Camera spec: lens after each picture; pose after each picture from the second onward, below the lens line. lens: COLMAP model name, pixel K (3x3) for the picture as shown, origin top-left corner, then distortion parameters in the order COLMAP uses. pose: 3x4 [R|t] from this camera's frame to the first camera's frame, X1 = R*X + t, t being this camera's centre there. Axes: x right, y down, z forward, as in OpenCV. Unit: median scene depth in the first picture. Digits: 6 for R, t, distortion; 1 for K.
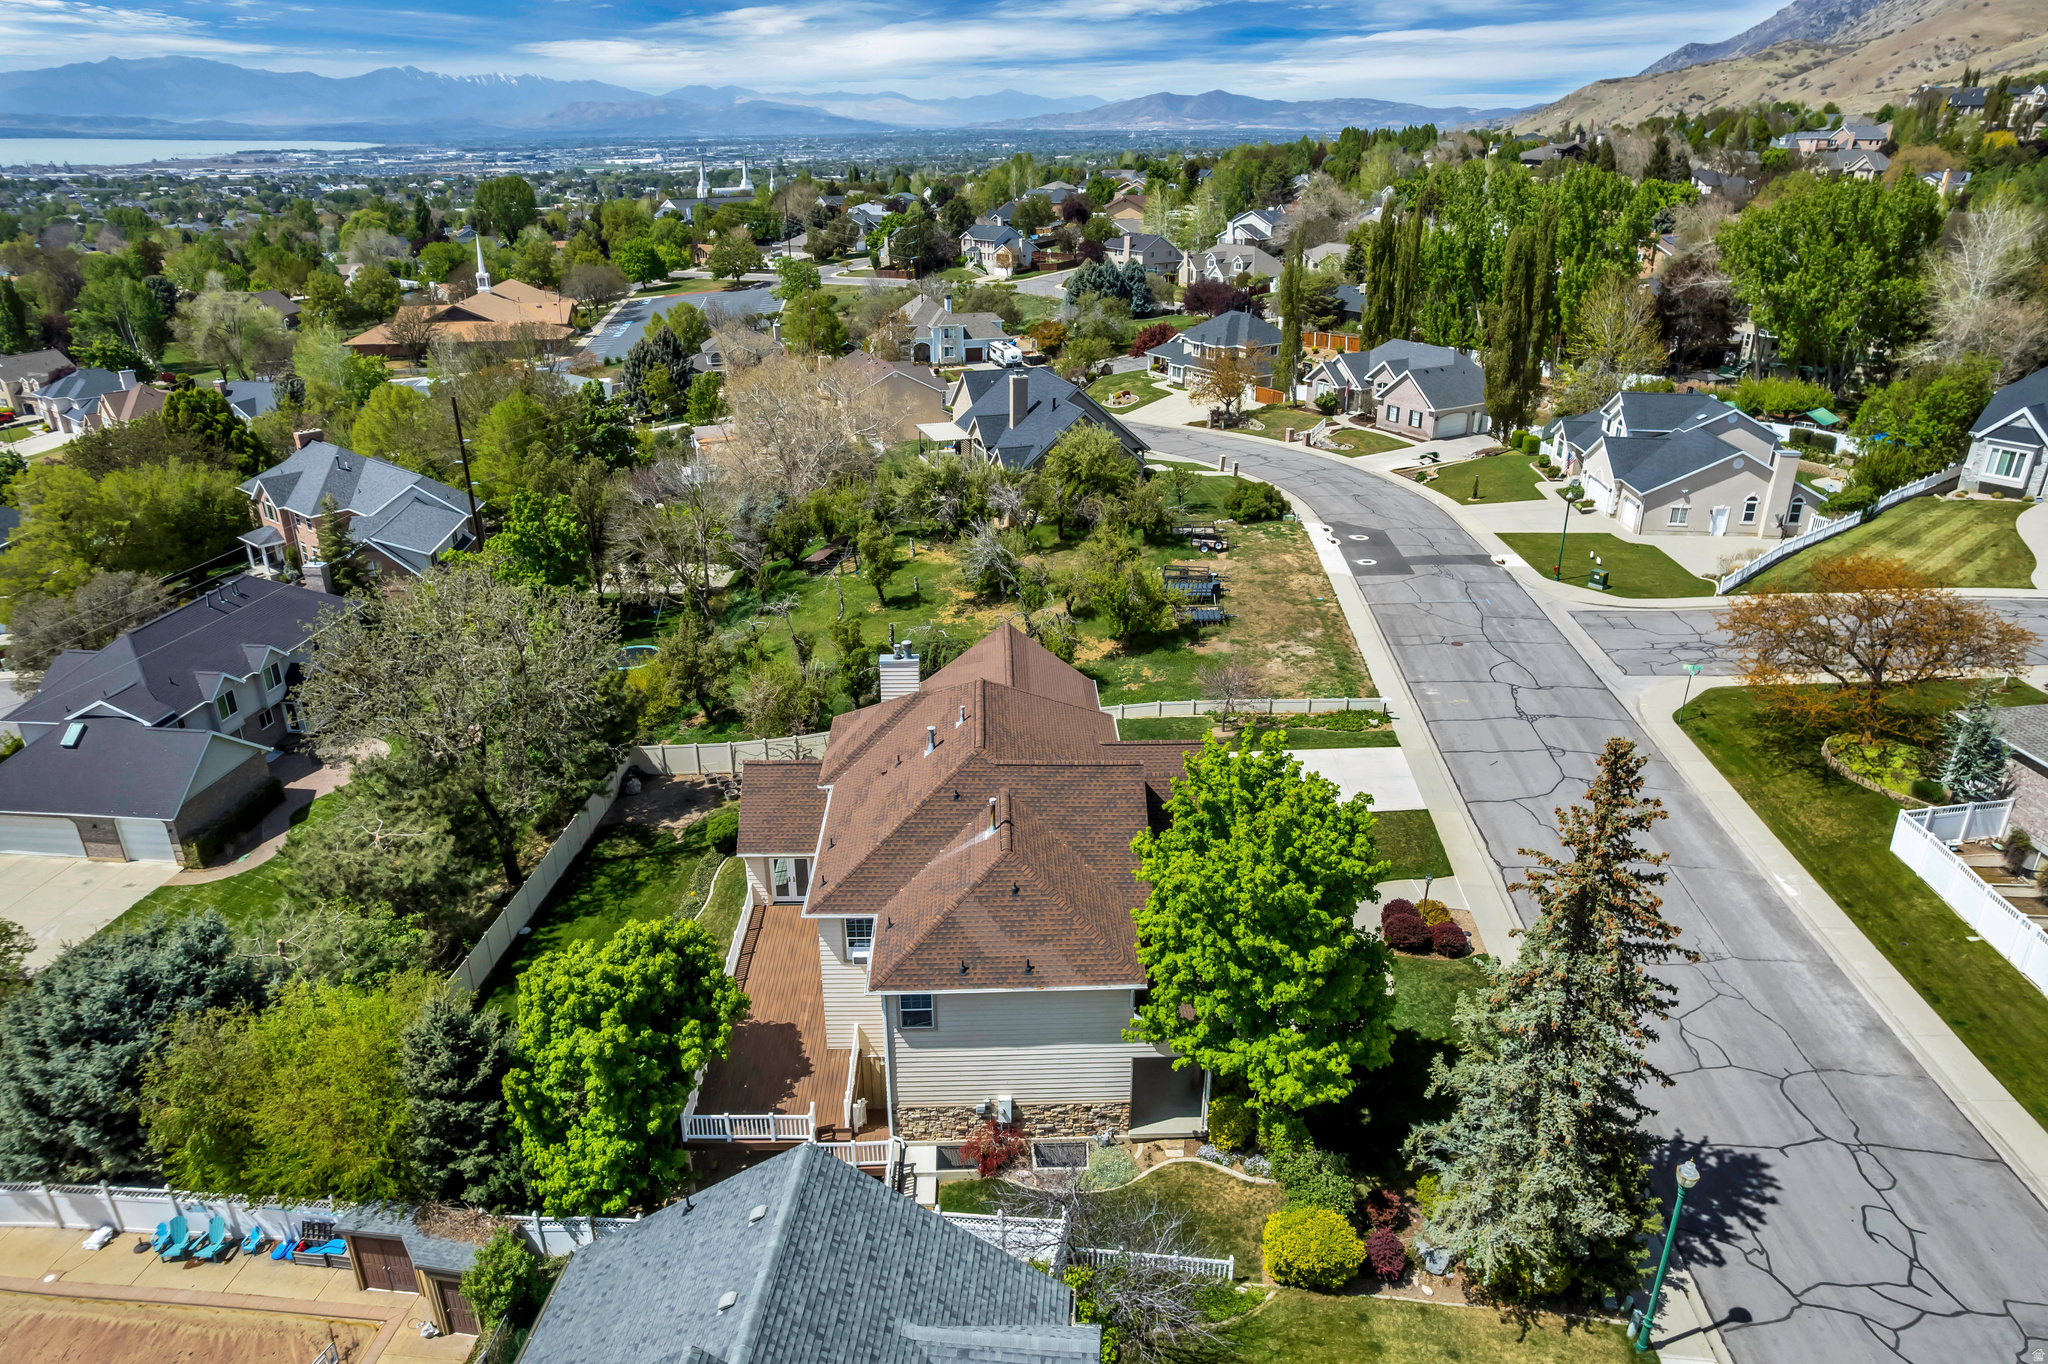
lens RADIAL K [[1309.6, 0, 1034.2], [0, 1309.6, 675.0], [0, 0, 1]] dist [-0.080541, 0.074497]
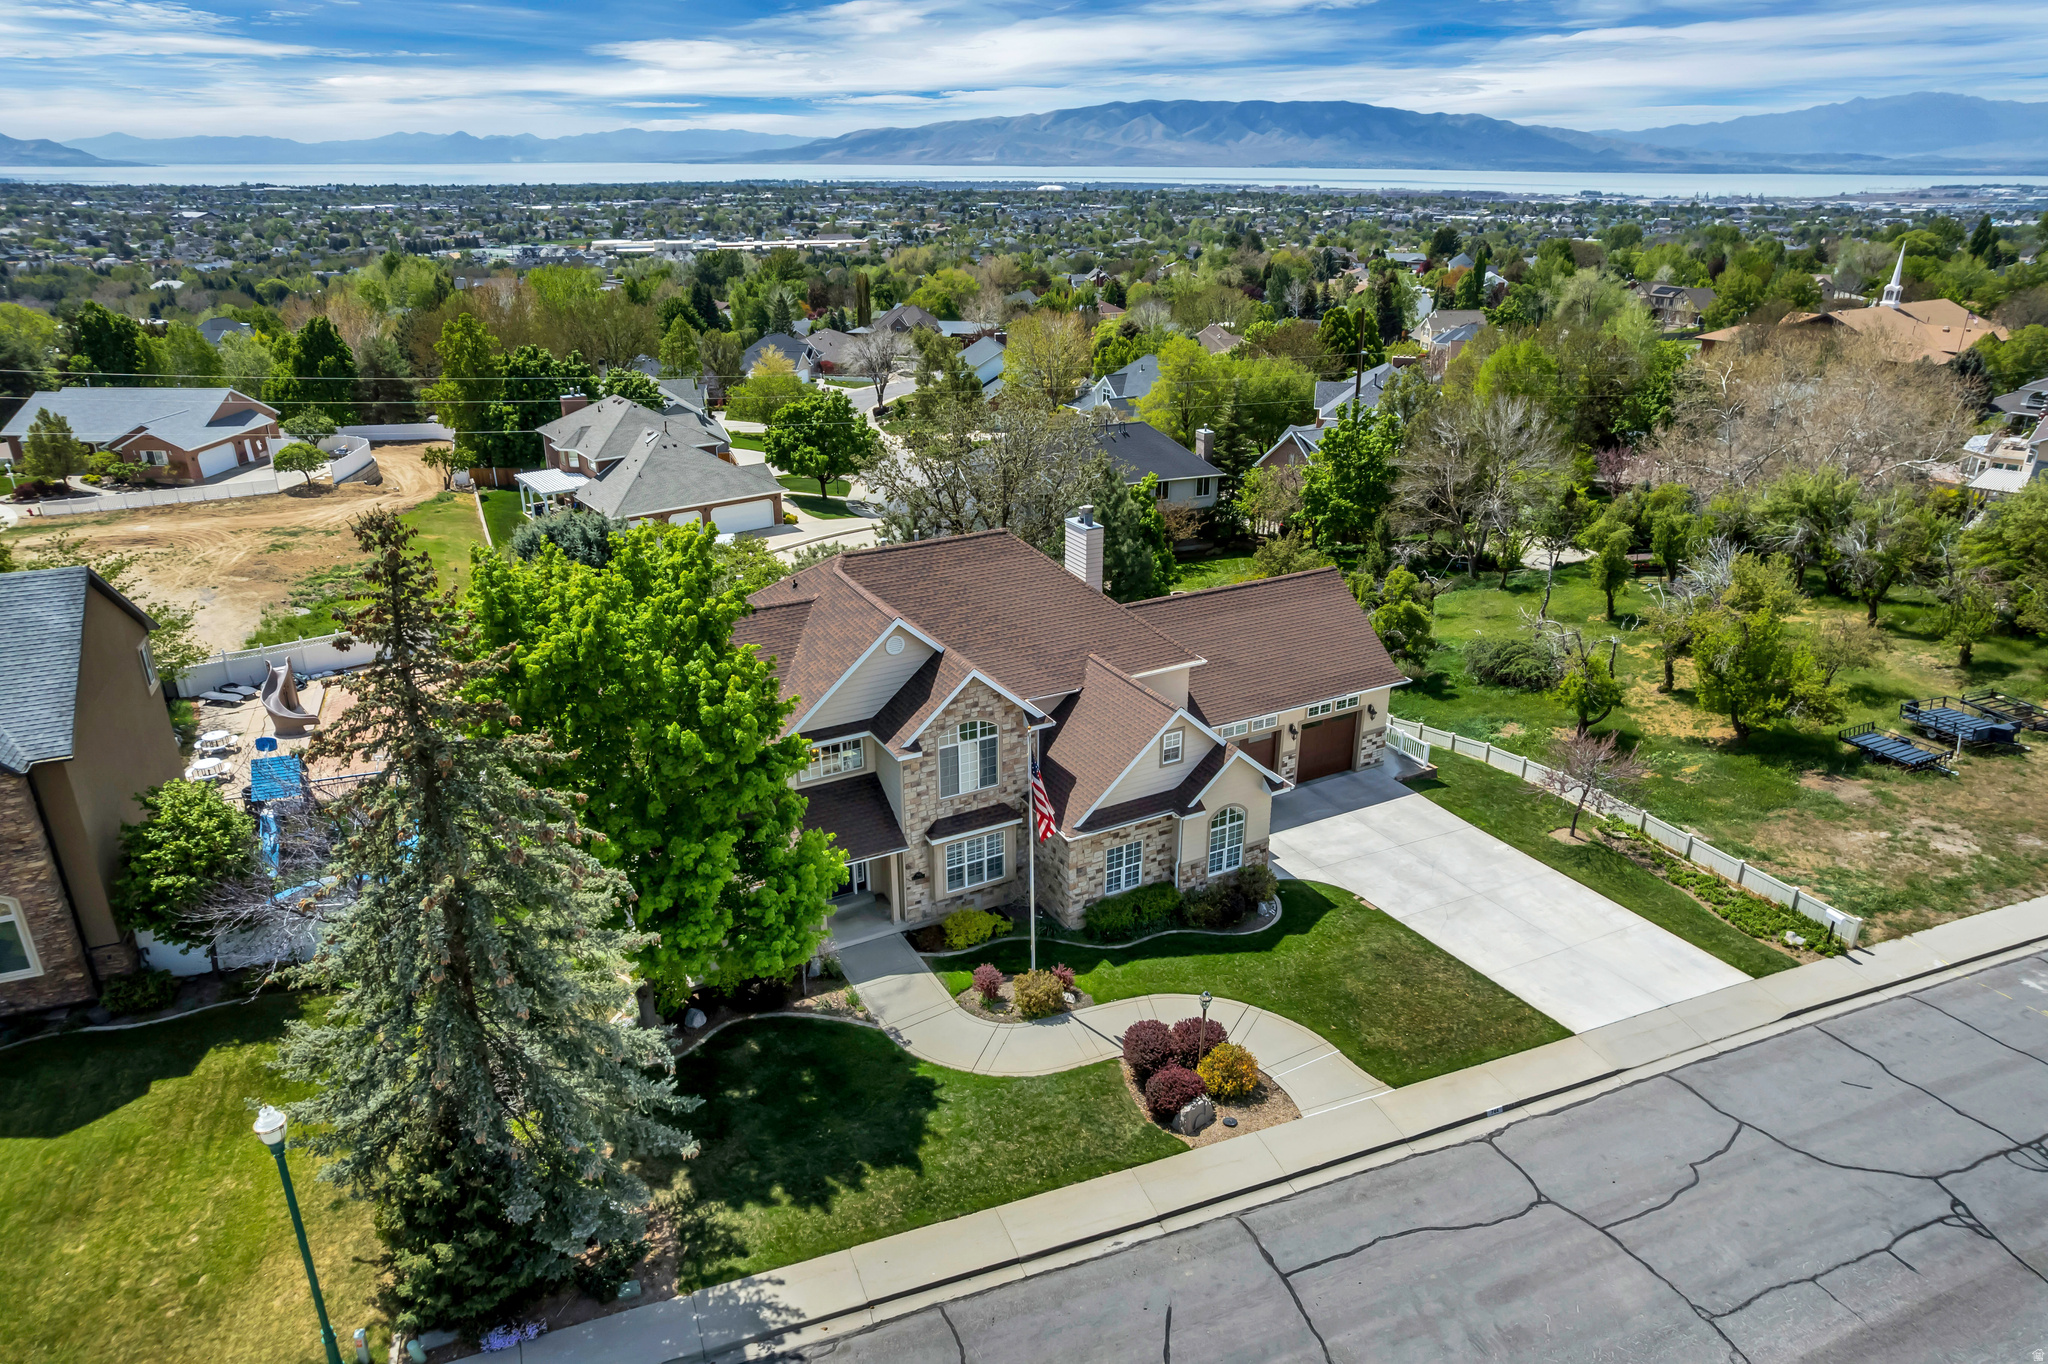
lens RADIAL K [[1309.6, 0, 1034.4], [0, 1309.6, 677.5], [0, 0, 1]] dist [-0.080541, 0.074497]
pose [[0.448148, 0.334437, -0.829045, 0.393908], [-0.352754, 0.918288, 0.179754, -0.038079], [0.821419, 0.211893, 0.529503, 0.299762]]
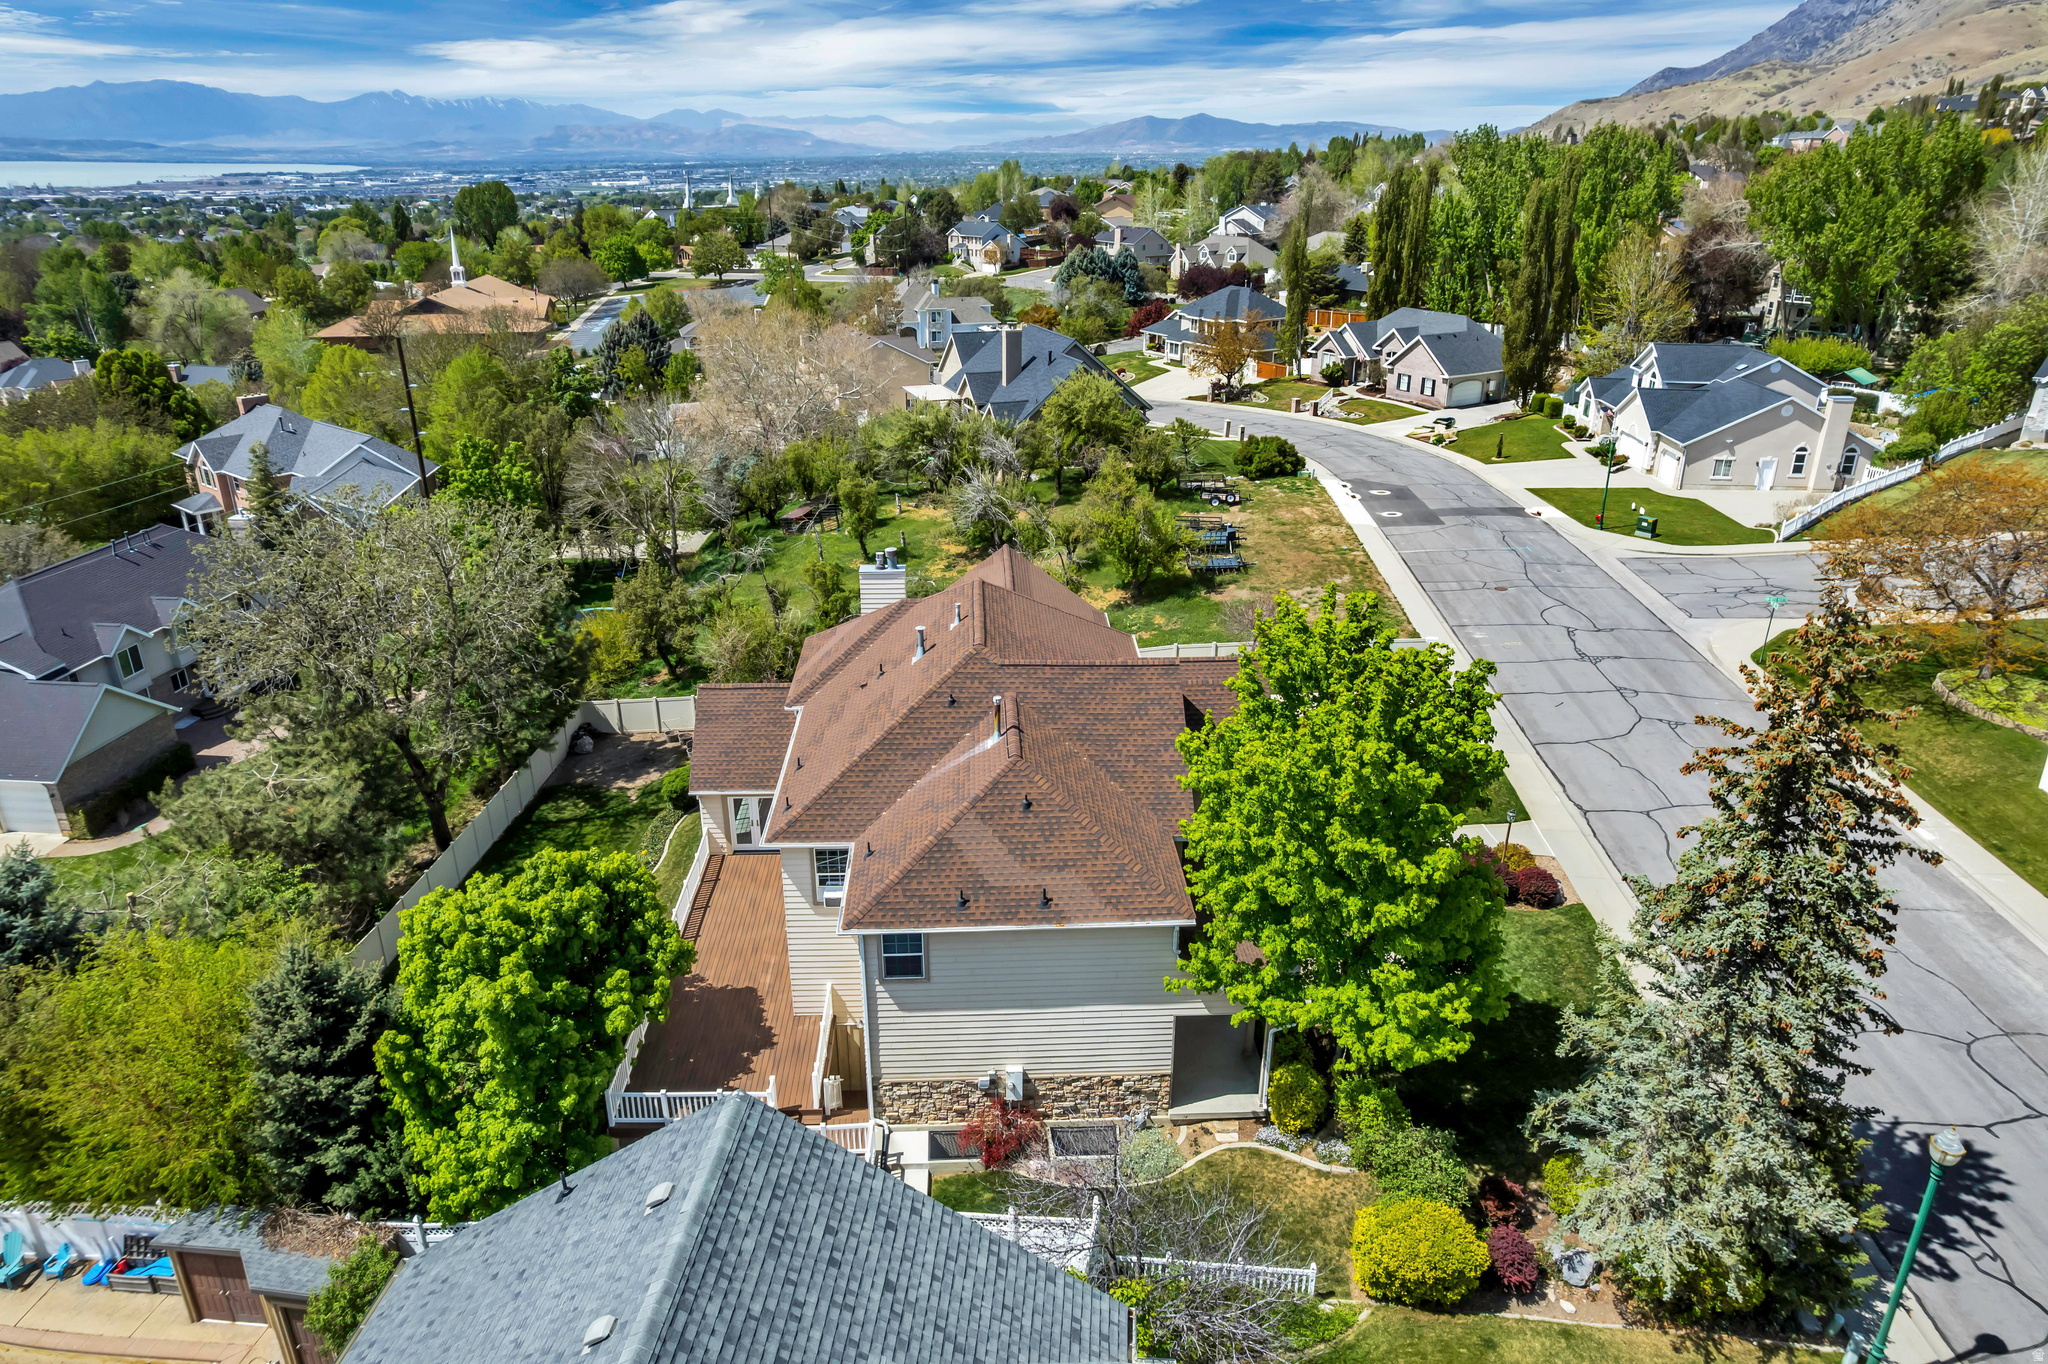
lens RADIAL K [[1309.6, 0, 1033.4], [0, 1309.6, 672.5], [0, 0, 1]] dist [-0.080541, 0.074497]
pose [[0.999949, -0.003838, 0.009318, -0.007539], [0.004001, 0.999838, -0.017531, 0.041395], [-0.009249, 0.017568, 0.999803, 0.085492]]
